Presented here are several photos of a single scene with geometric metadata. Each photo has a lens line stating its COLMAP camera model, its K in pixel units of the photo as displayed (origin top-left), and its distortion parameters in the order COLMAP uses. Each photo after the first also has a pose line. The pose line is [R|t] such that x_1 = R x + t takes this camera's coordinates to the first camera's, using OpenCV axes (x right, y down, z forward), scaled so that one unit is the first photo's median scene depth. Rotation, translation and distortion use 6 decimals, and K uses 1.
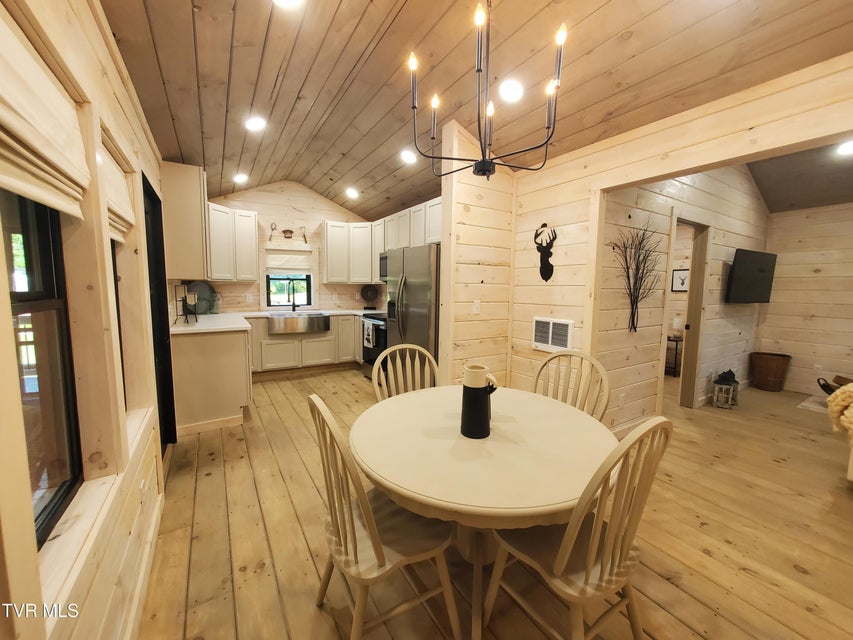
lens RADIAL K [[337.2, 0, 425.5], [0, 337.2, 316.7], [0, 0, 1]] dist [0.000413, -0.000113]
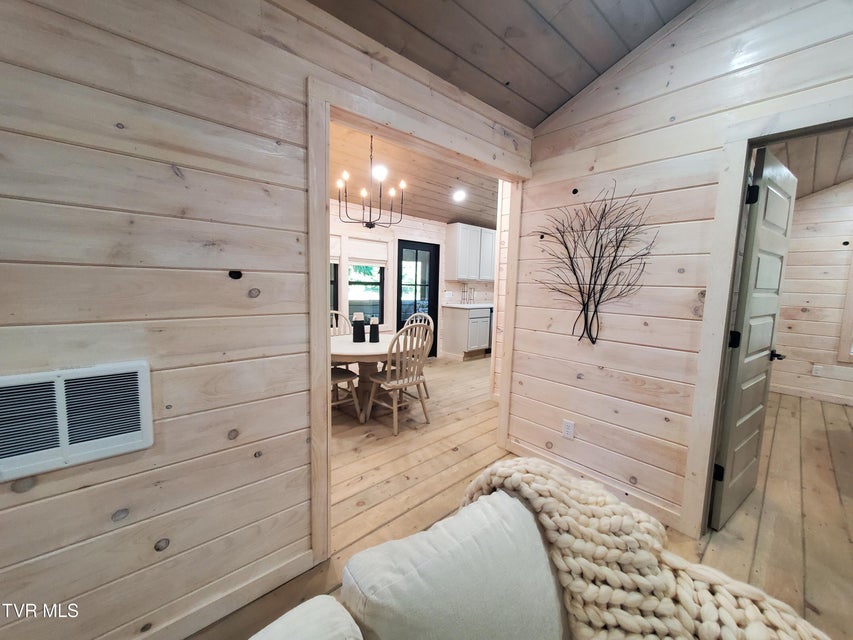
lens RADIAL K [[337.2, 0, 425.5], [0, 337.2, 316.7], [0, 0, 1]] dist [0.000413, -0.000113]
pose [[0.165828, 0.093150, -0.981746, 1.299277], [-0.115566, 0.990505, 0.074461, -0.025748], [0.979360, 0.101109, 0.175018, 0.535701]]
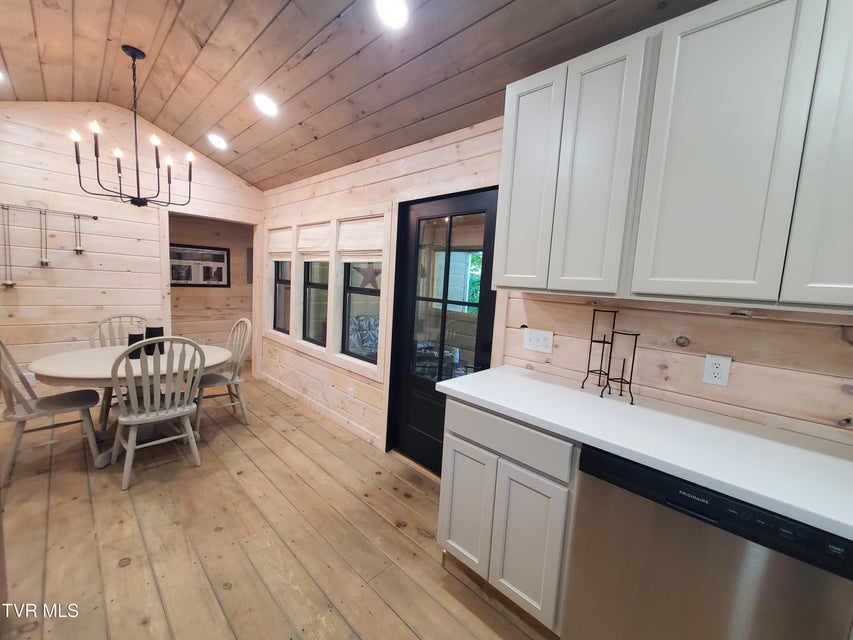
lens RADIAL K [[337.2, 0, 425.5], [0, 337.2, 316.7], [0, 0, 1]] dist [0.000413, -0.000113]
pose [[-0.967170, -0.038626, -0.251178, -0.420689], [-0.088247, 0.977924, 0.189414, -0.171103], [0.238316, 0.205361, -0.949227, 1.590421]]
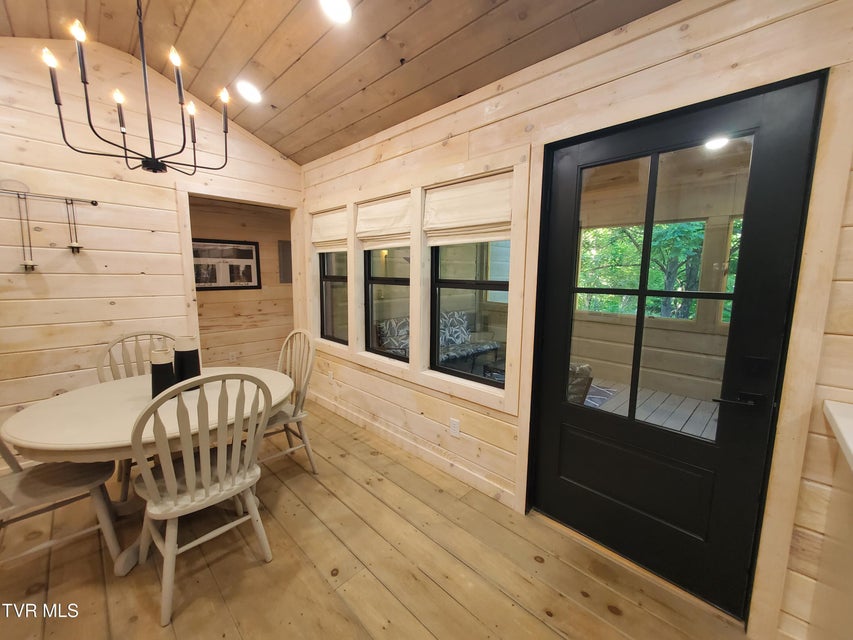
lens RADIAL K [[337.8, 0, 424.9], [0, 337.8, 317.2], [0, 0, 1]] dist [0.000527, 0.000261]
pose [[-0.972848, 0.012121, -0.231127, -0.225255], [-0.038185, 0.976537, 0.211937, -0.116390], [0.228273, 0.215008, -0.949559, 1.236189]]
